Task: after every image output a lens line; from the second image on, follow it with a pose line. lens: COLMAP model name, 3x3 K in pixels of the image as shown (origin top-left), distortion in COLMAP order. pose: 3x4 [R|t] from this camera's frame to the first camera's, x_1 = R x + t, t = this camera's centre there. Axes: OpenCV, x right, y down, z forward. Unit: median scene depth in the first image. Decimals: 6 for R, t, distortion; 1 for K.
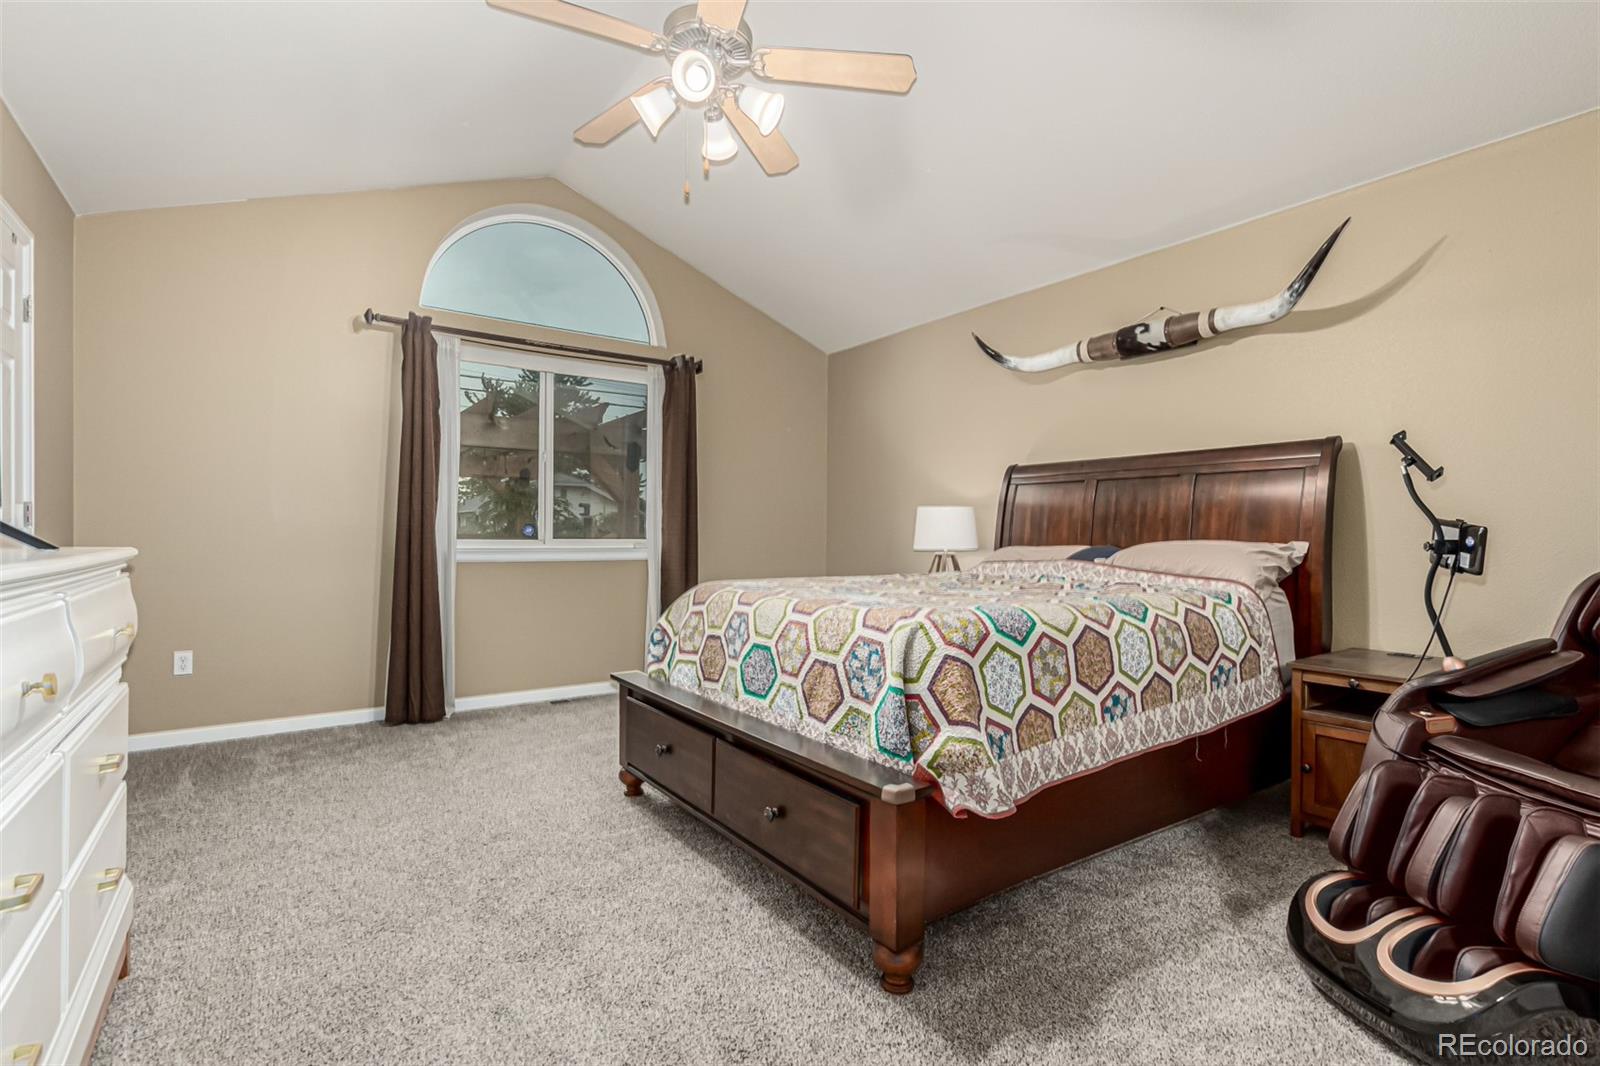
lens RADIAL K [[744.5, 0, 814.5], [0, 744.5, 533.4], [0, 0, 1]] dist [-0.000175, -0.000454]
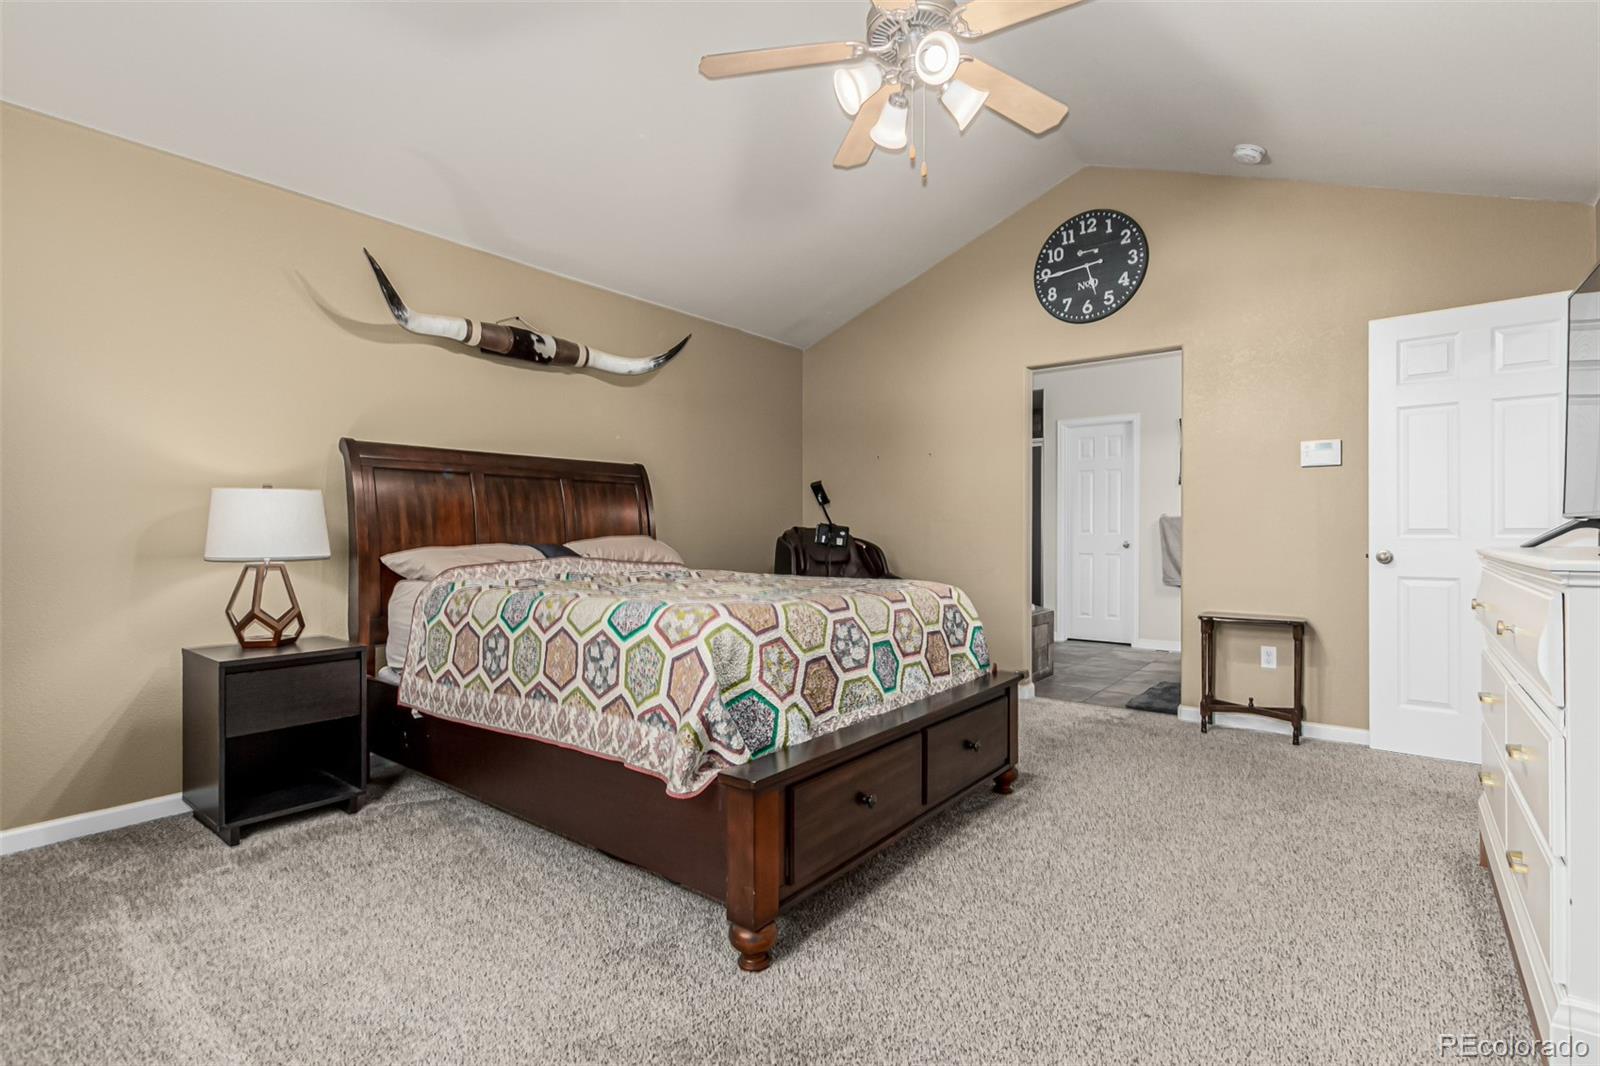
lens RADIAL K [[731.0, 0, 781.9], [0, 731.0, 525.8], [0, 0, 1]] dist [0.130994, -0.000137]
pose [[-0.248510, -0.005457, 0.968614, -0.925189], [-0.002777, 0.999984, 0.004922, -0.015479], [-0.968625, -0.001466, -0.248521, 1.243980]]
